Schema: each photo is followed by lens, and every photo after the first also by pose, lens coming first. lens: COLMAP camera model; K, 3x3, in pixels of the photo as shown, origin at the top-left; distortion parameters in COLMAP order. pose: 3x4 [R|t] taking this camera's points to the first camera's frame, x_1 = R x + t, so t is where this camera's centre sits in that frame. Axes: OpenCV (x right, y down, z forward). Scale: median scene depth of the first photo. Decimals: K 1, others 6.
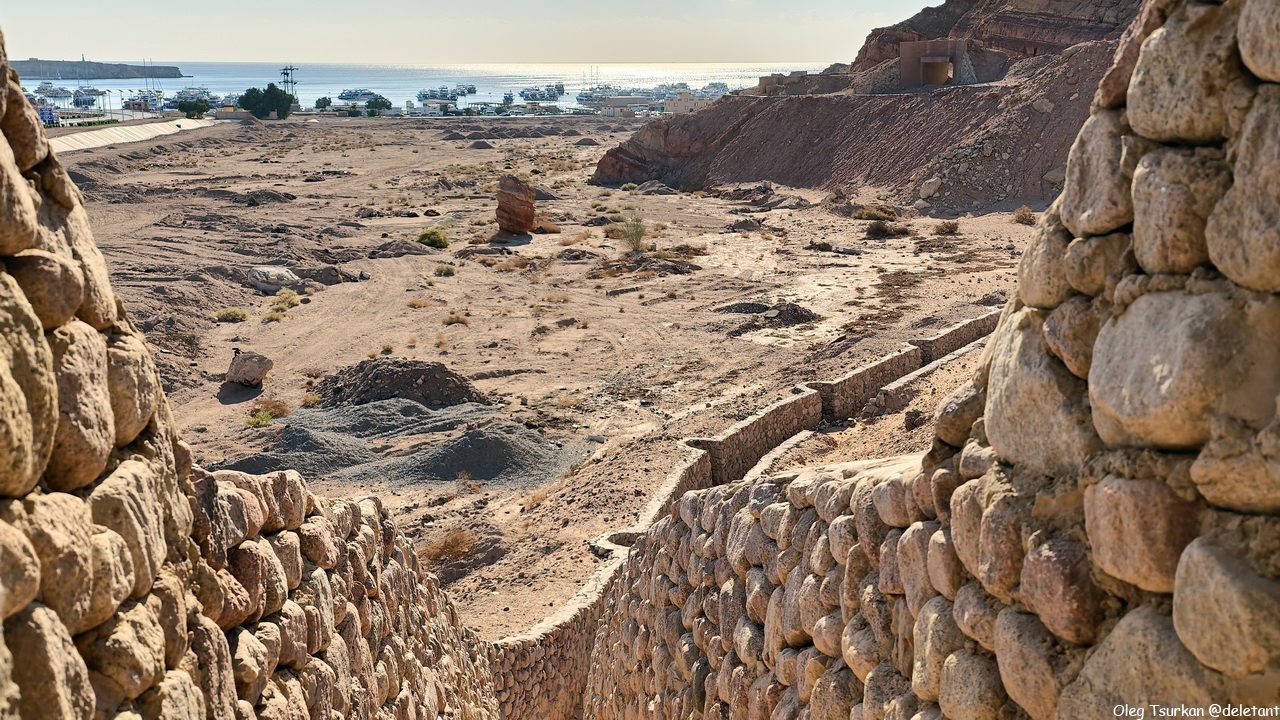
lens RADIAL K [[1323.6, 0, 640.0], [0, 1323.6, 360.0], [0, 0, 1]] dist [0.136242, -0.234181]
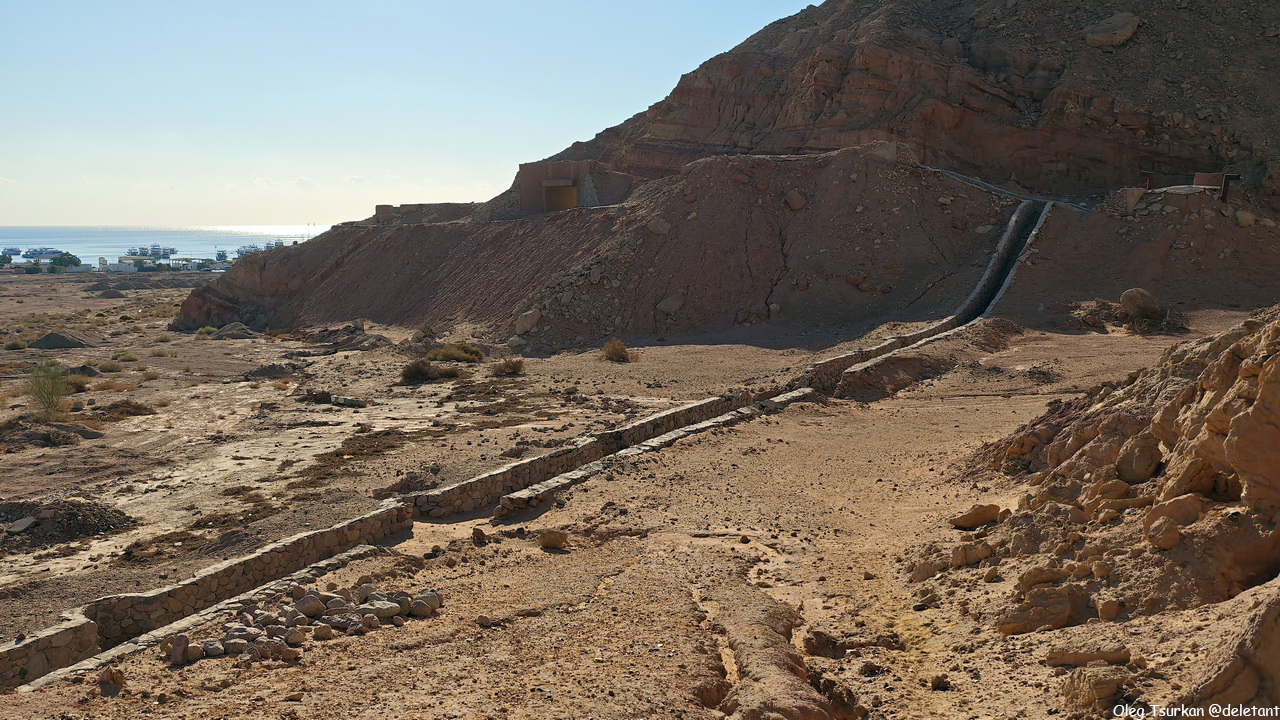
lens RADIAL K [[1323.6, 0, 640.0], [0, 1323.6, 360.0], [0, 0, 1]] dist [0.136242, -0.234181]
pose [[0.977163, -0.025272, 0.210983, 0.104033], [0.048845, 0.993029, -0.107276, -0.013616], [-0.206801, 0.115131, 0.971585, 0.181220]]
